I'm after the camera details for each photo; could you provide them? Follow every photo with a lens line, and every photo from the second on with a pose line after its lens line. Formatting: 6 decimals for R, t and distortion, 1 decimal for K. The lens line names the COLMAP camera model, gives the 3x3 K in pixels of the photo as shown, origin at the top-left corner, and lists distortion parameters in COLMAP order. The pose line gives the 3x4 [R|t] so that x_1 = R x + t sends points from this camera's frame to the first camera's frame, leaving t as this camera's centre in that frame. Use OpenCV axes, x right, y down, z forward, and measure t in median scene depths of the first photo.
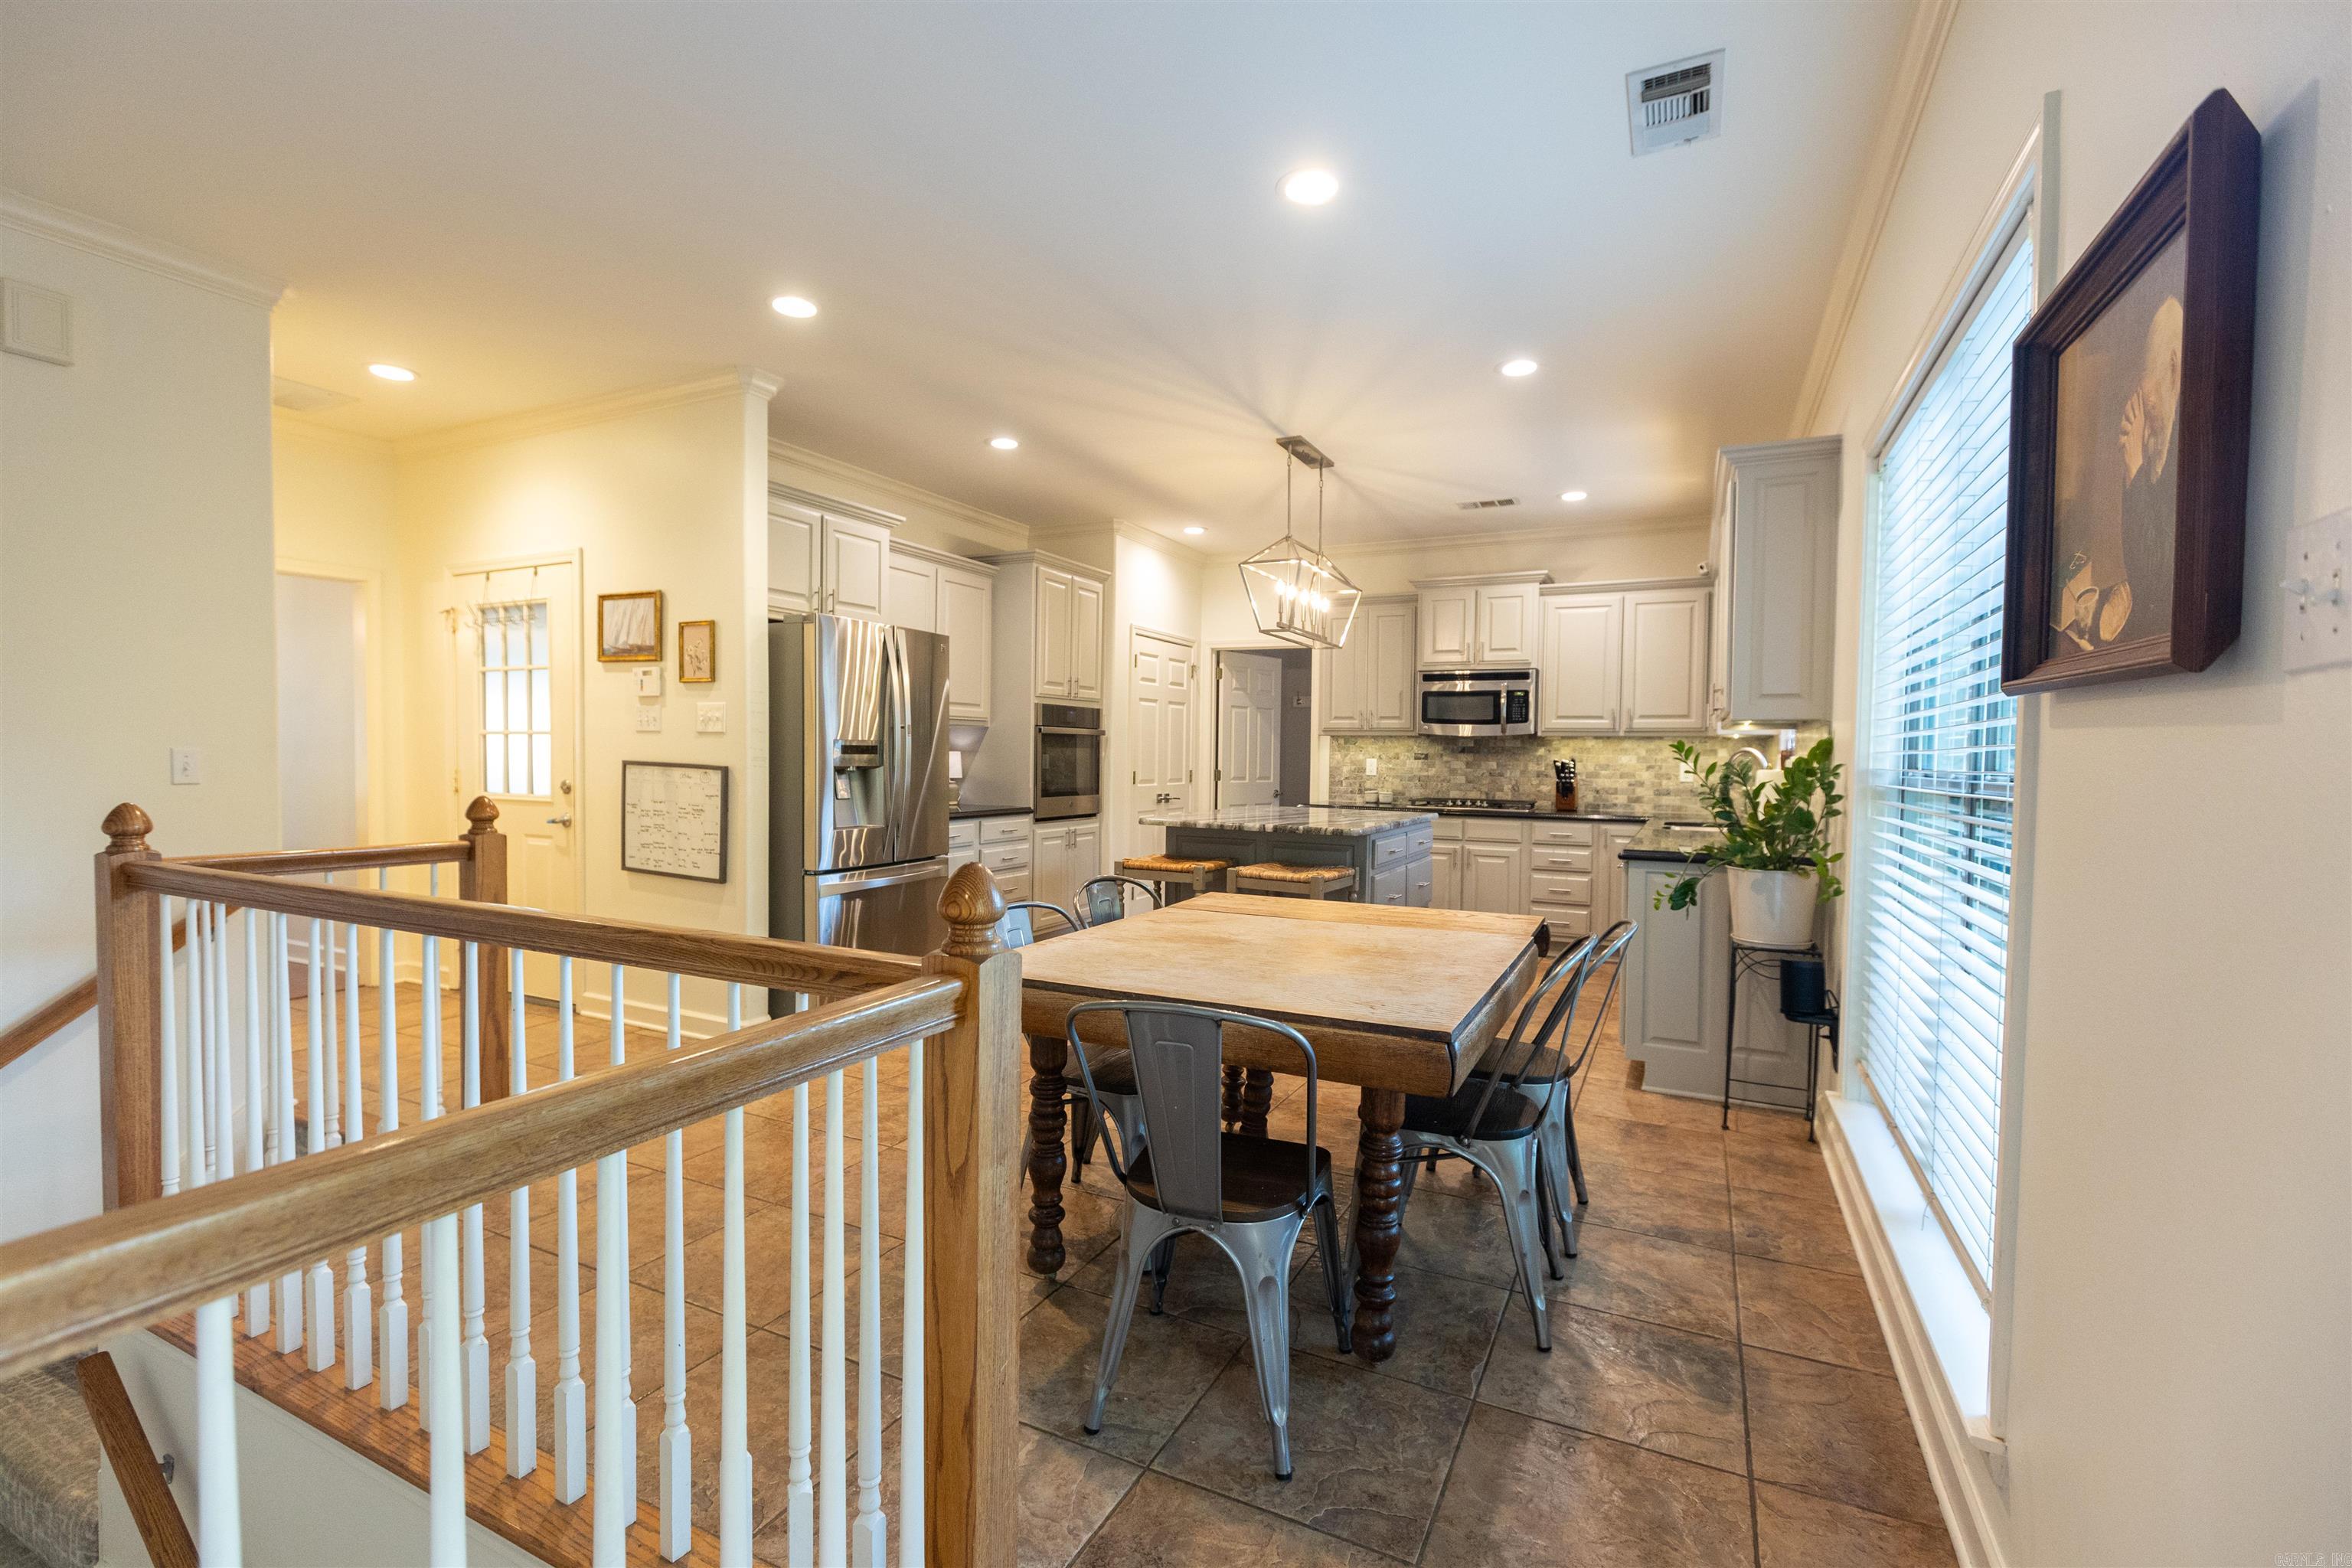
lens RADIAL K [[1044.6, 0, 1162.2], [0, 1044.6, 785.9], [0, 0, 1]] dist [-0.000029, 0.000001]
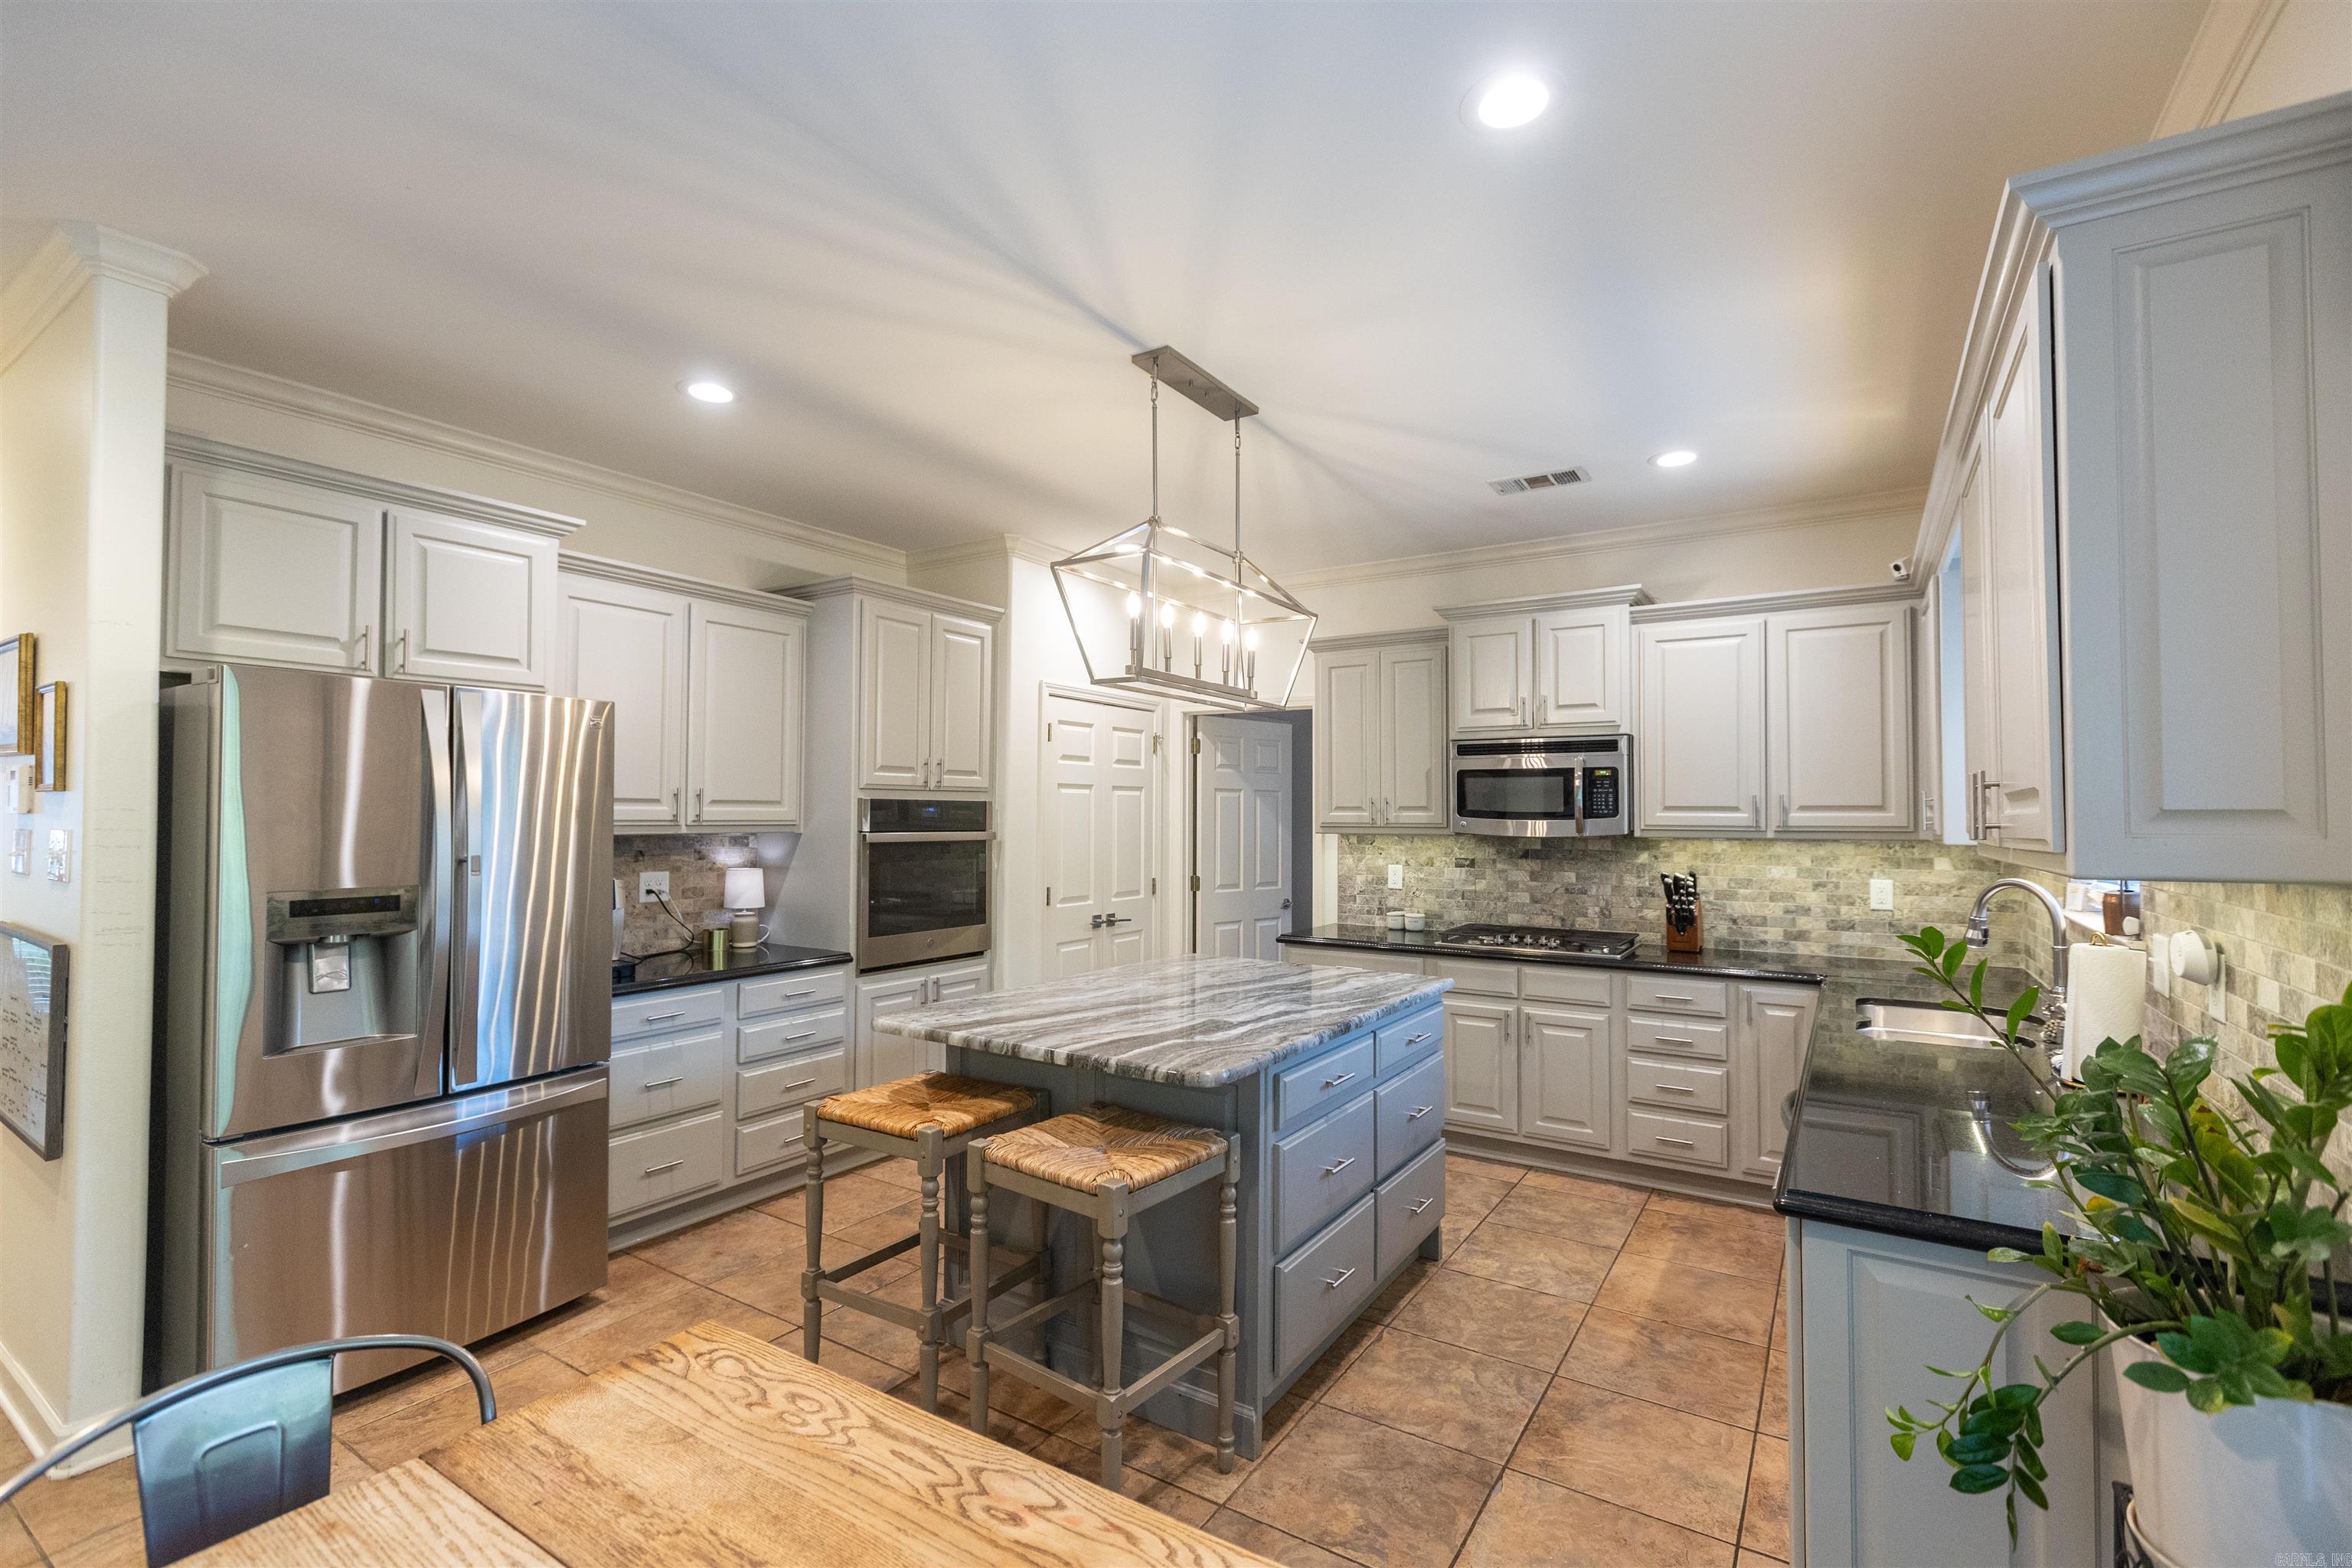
lens RADIAL K [[1039.5, 0, 1179.4], [0, 1039.5, 794.5], [0, 0, 1]] dist [0.003006, 0.000303]
pose [[0.994746, -0.011311, -0.101752, 0.143174], [0.005913, 0.998567, -0.053196, -0.041373], [0.102208, 0.052315, 0.993387, 0.324974]]
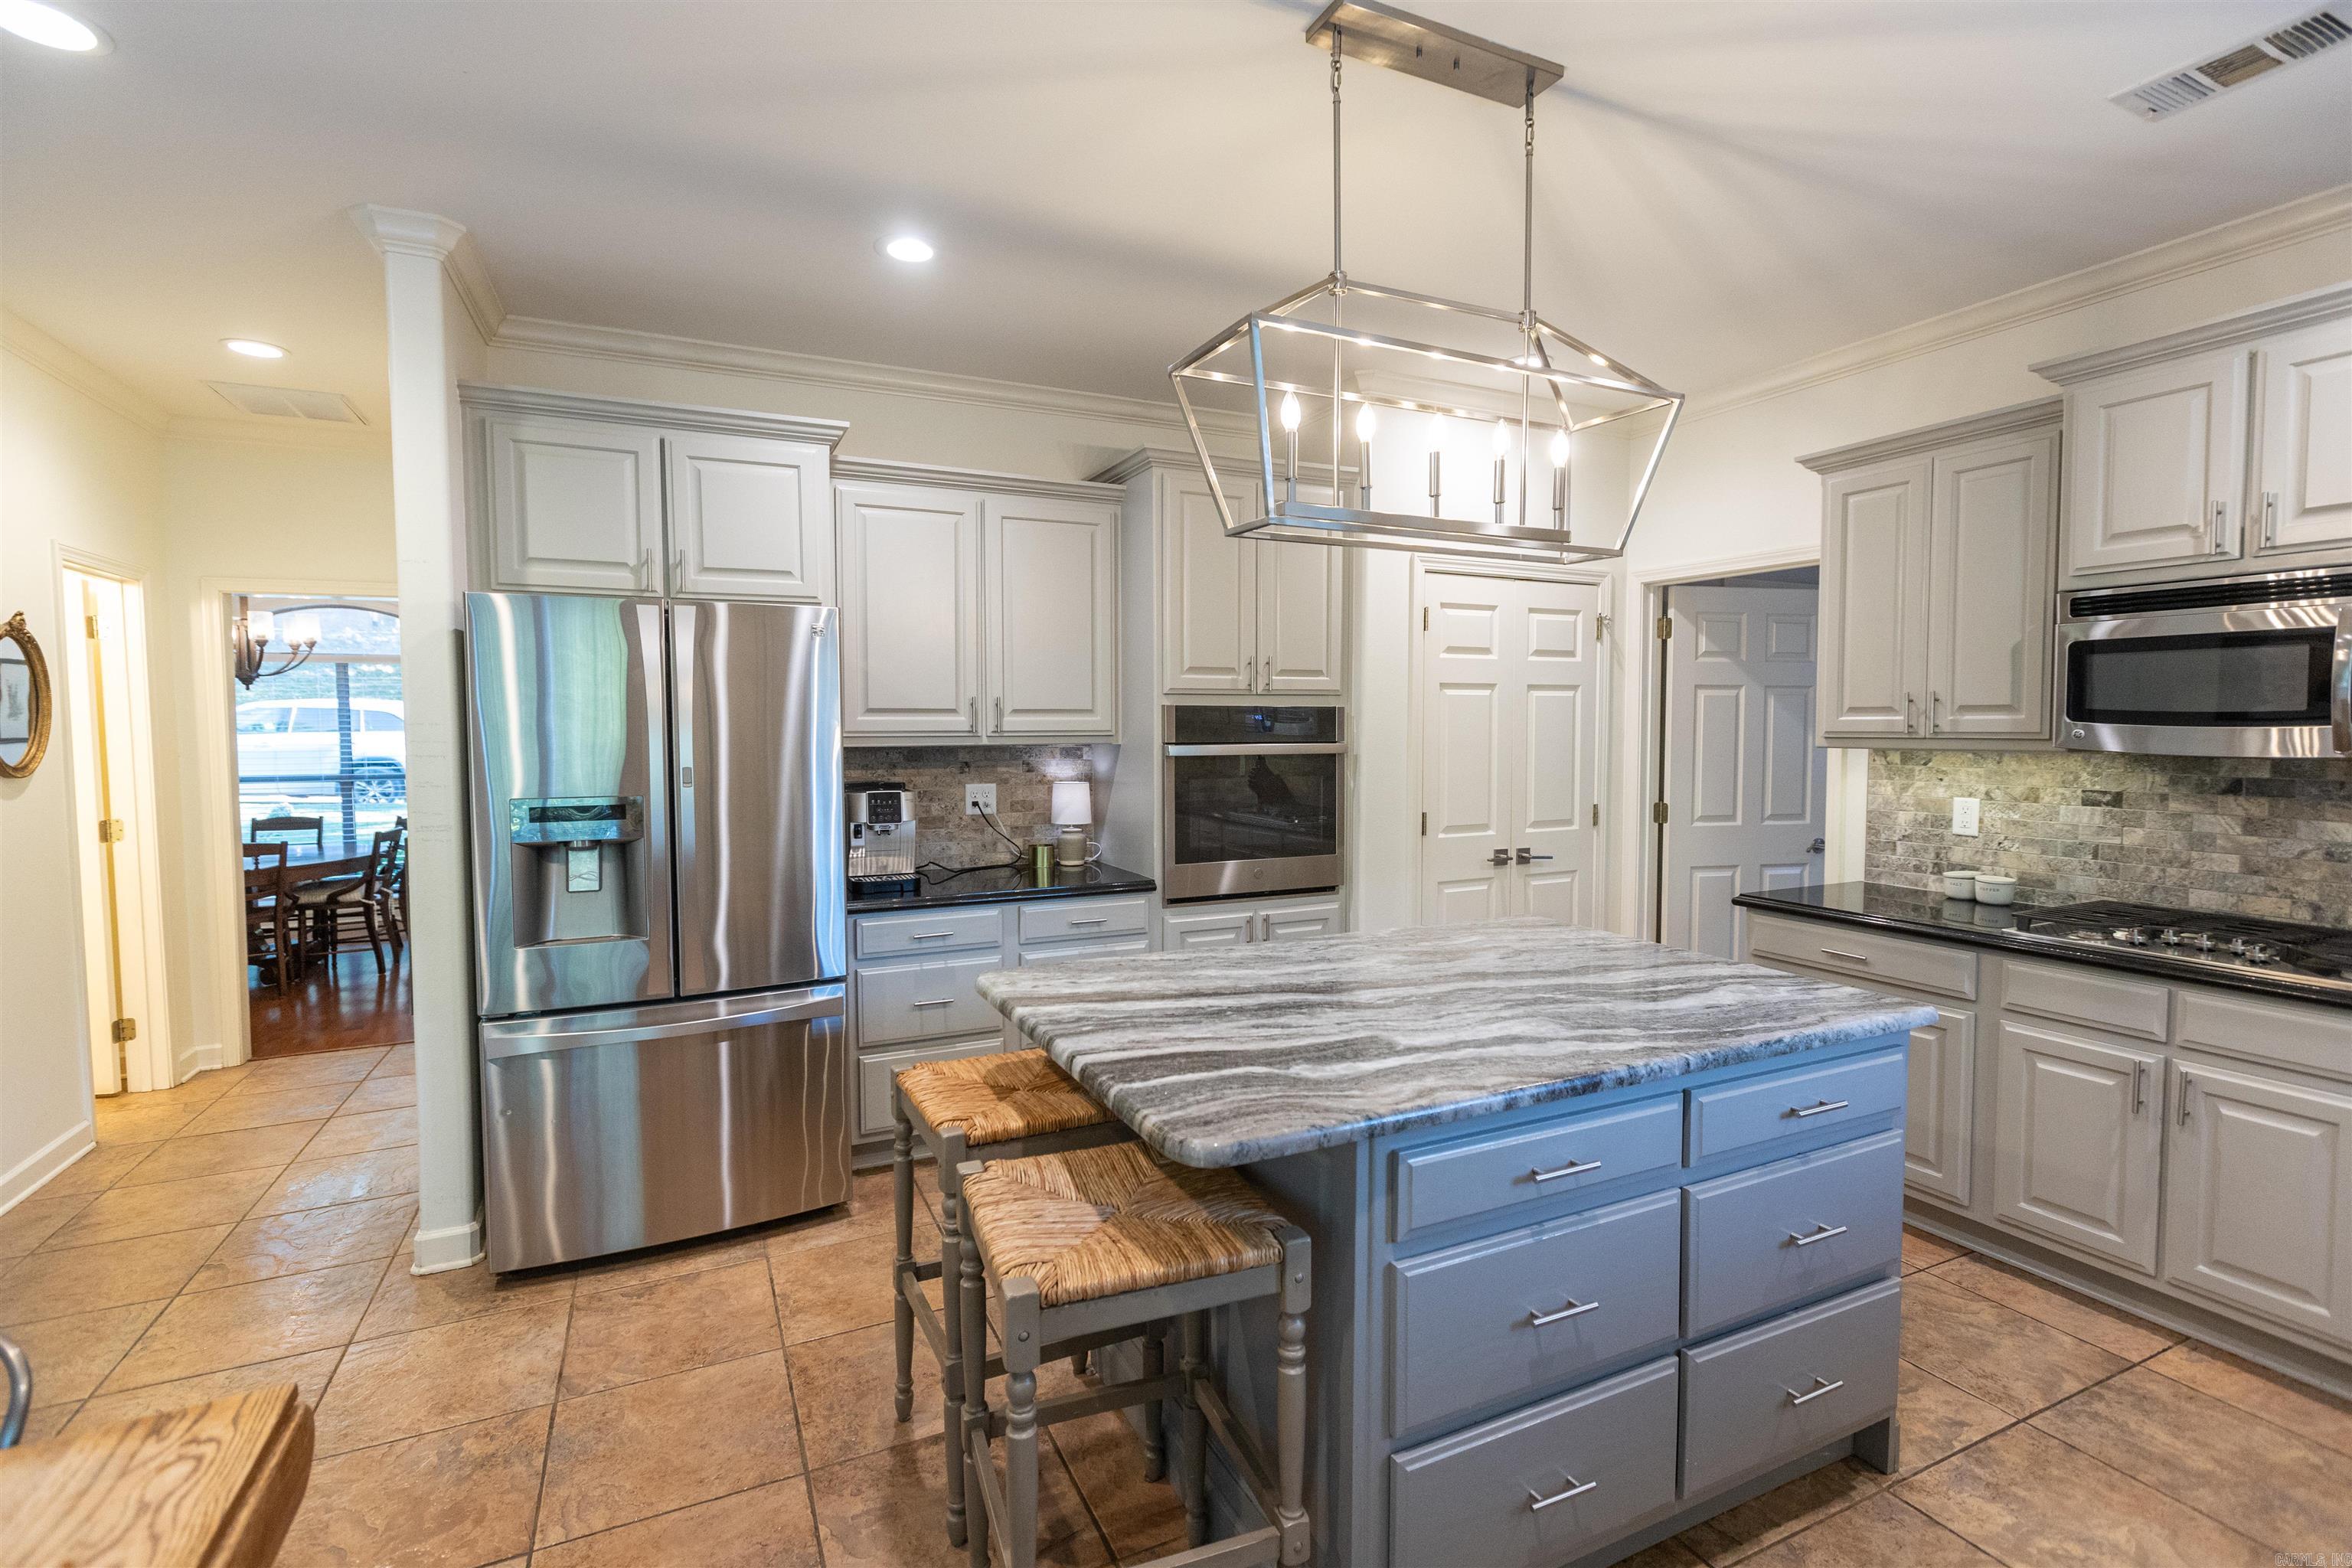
lens RADIAL K [[1067.1, 0, 1174.6], [0, 1067.1, 777.5], [0, 0, 1]] dist [0.001896, -0.000239]
pose [[0.790713, 0.015701, -0.611986, 0.237243], [-0.006216, 0.999825, 0.017620, -0.045456], [0.612156, -0.010129, 0.790672, 0.485964]]
